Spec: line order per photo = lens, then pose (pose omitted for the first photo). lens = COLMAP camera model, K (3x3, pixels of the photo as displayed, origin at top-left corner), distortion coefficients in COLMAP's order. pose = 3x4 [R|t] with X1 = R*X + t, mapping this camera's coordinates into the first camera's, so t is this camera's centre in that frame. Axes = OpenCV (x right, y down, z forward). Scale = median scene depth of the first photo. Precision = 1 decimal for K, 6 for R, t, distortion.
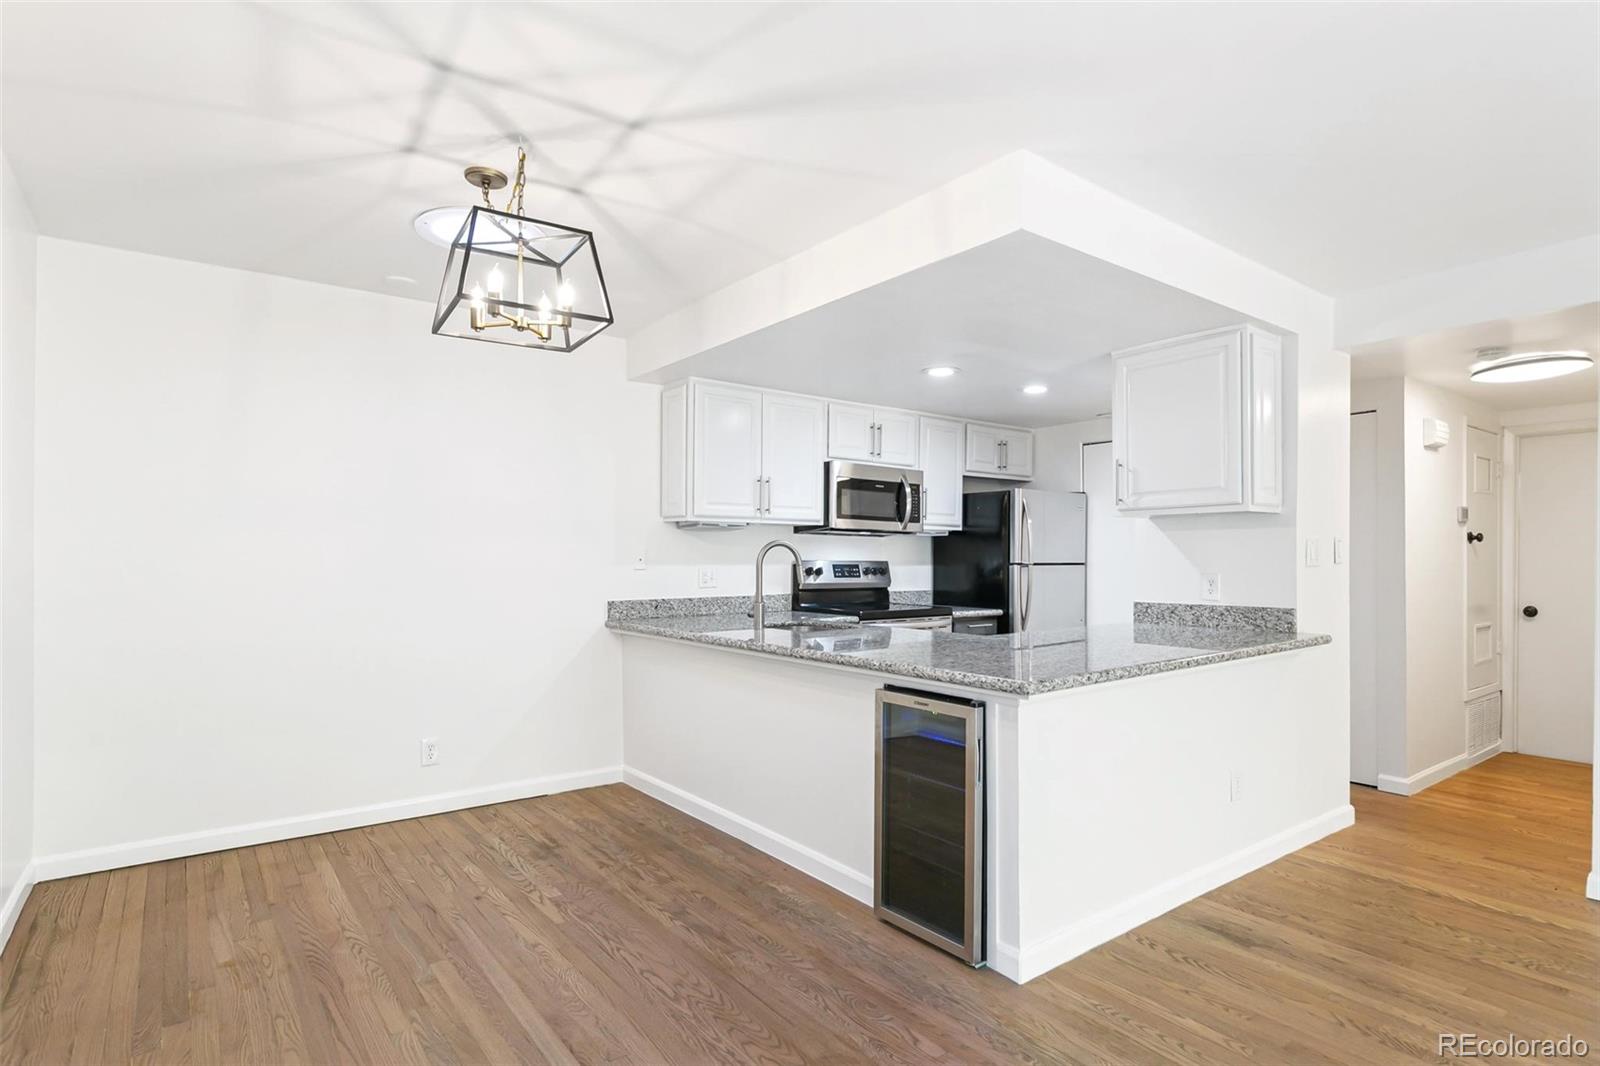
lens RADIAL K [[811.2, 0, 793.9], [0, 811.2, 569.4], [0, 0, 1]] dist [-0.001547, -0.000402]
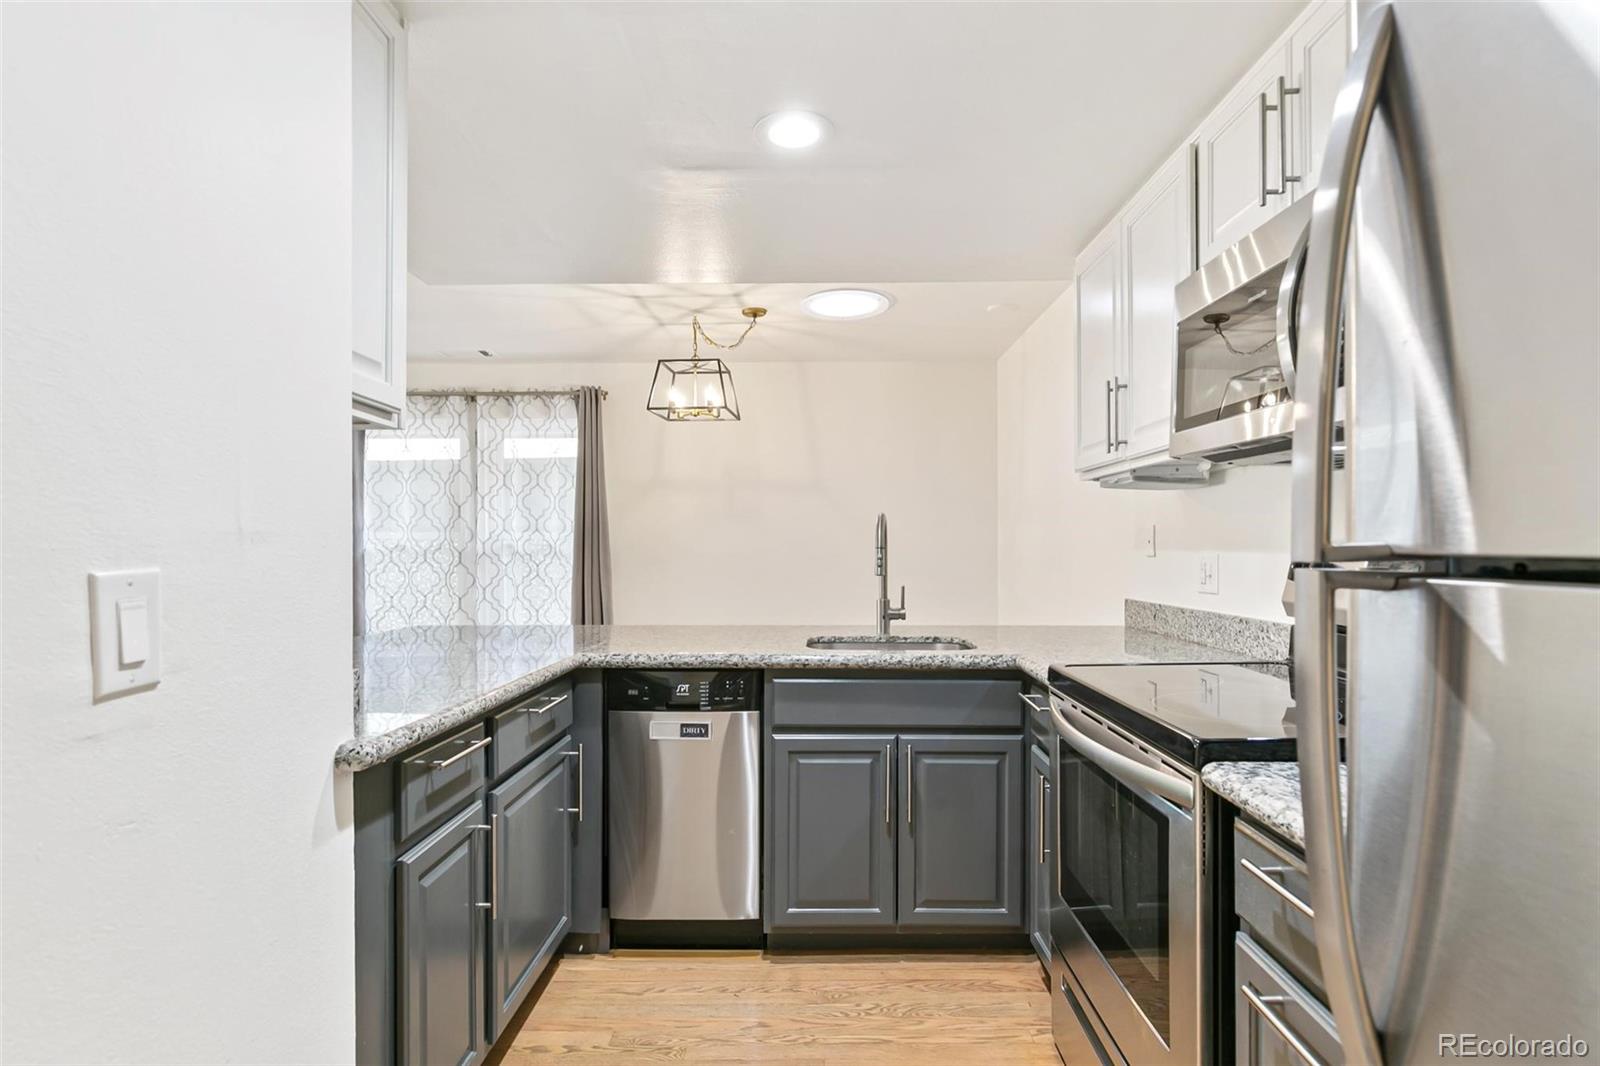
lens RADIAL K [[811.2, 0, 831.8], [0, 811.2, 542.1], [0, 0, 1]] dist [-0.001547, -0.000402]
pose [[-0.585211, -0.001955, -0.810879, 0.503581], [-0.013119, 0.999889, 0.007057, -0.012113], [0.810775, 0.014768, -0.585171, 1.205739]]
